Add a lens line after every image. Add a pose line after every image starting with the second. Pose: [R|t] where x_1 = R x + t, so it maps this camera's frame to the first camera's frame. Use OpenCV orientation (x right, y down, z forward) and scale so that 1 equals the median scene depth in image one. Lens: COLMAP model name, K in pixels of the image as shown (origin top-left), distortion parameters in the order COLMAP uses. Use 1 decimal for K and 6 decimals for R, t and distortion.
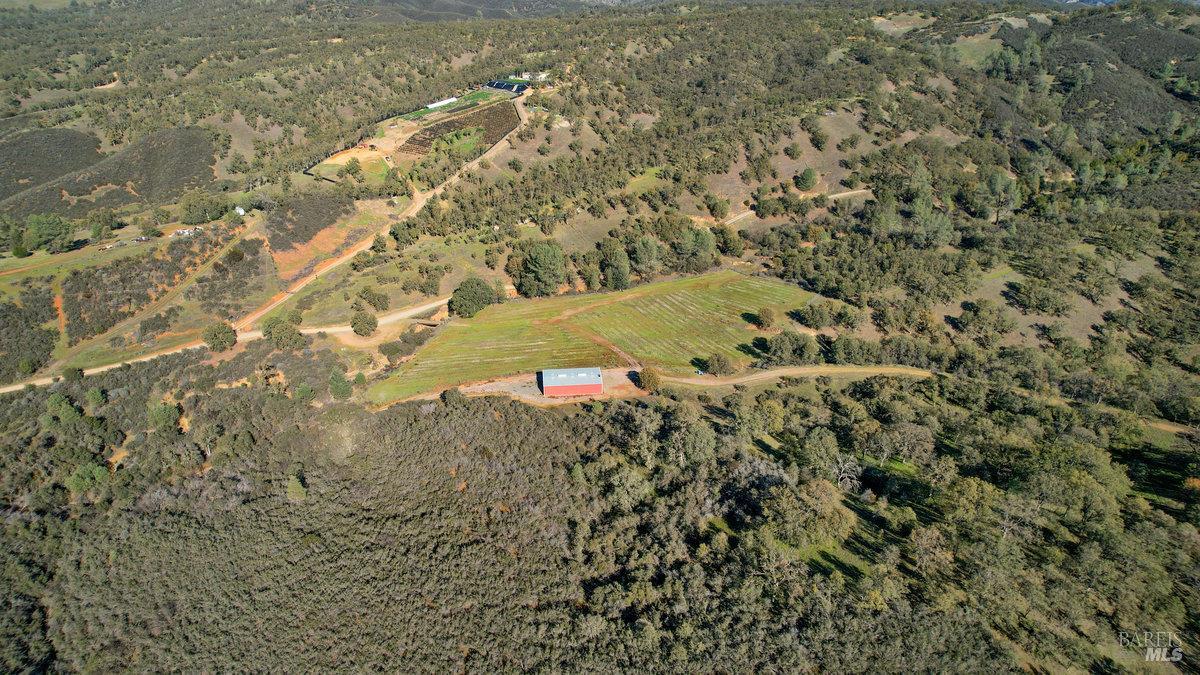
lens RADIAL K [[774.3, 0, 600.1], [0, 774.3, 335.3], [0, 0, 1]] dist [-0.066164, 0.051115]
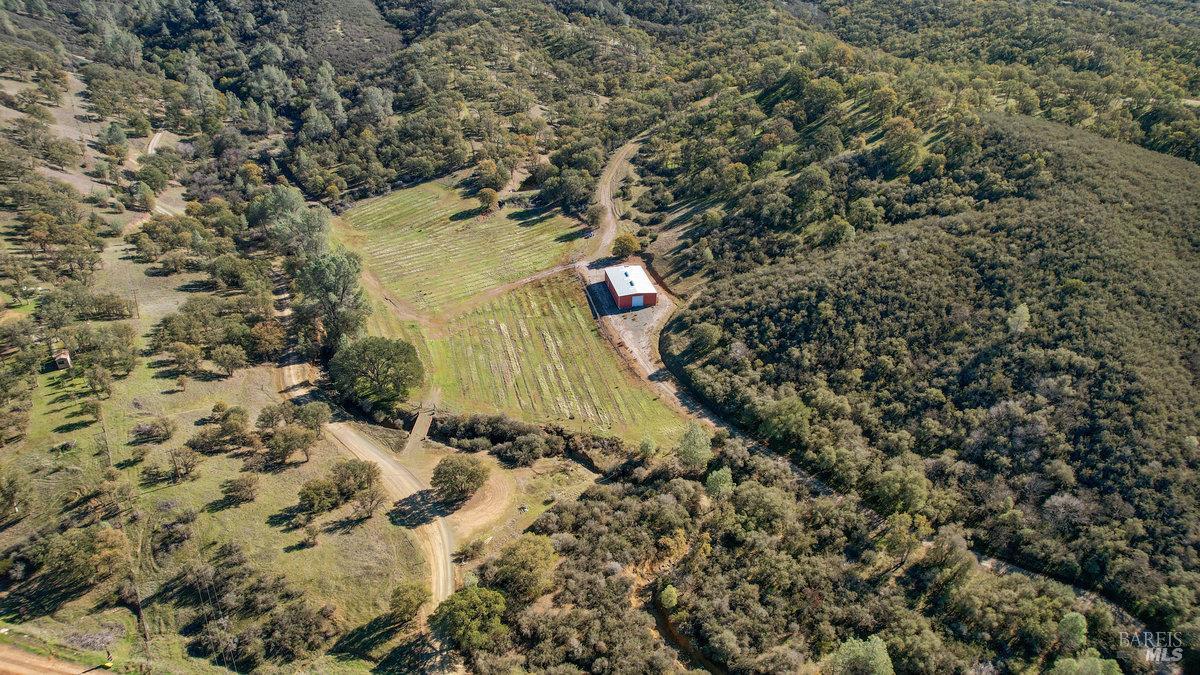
lens RADIAL K [[774.3, 0, 601.4], [0, 774.3, 337.5], [0, 0, 1]] dist [-0.066164, 0.051115]
pose [[-0.110406, -0.477208, 0.871828, -0.650251], [0.446062, 0.760092, 0.472535, -0.255823], [-0.888166, 0.441060, 0.128946, 0.751743]]
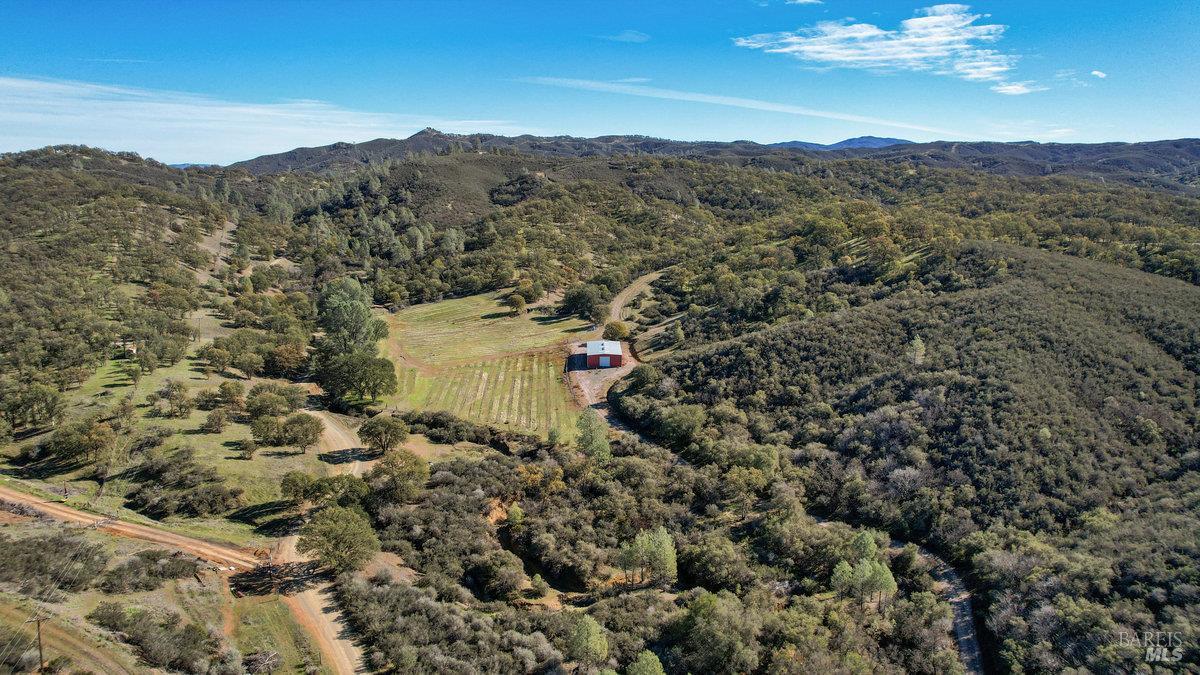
lens RADIAL K [[774.3, 0, 596.8], [0, 774.3, 328.3], [0, 0, 1]] dist [-0.066164, 0.051115]
pose [[0.076718, -0.197210, 0.977355, -0.785452], [0.447809, 0.882629, 0.142945, -0.089785], [-0.890832, 0.426701, 0.156026, 0.672078]]
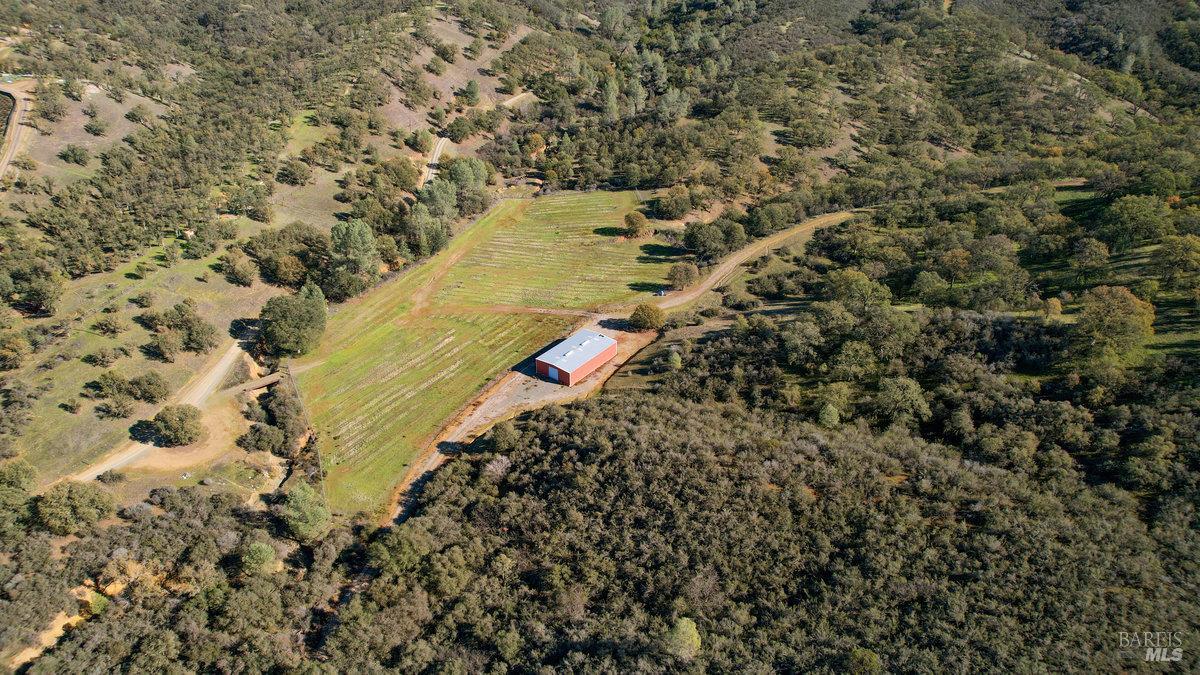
lens RADIAL K [[774.3, 0, 593.3], [0, 774.3, 337.1], [0, 0, 1]] dist [-0.066164, 0.051115]
pose [[0.679441, -0.363575, 0.637317, -0.401081], [0.324965, 0.927874, 0.182887, -0.073157], [-0.657843, 0.082844, 0.748585, 0.334206]]
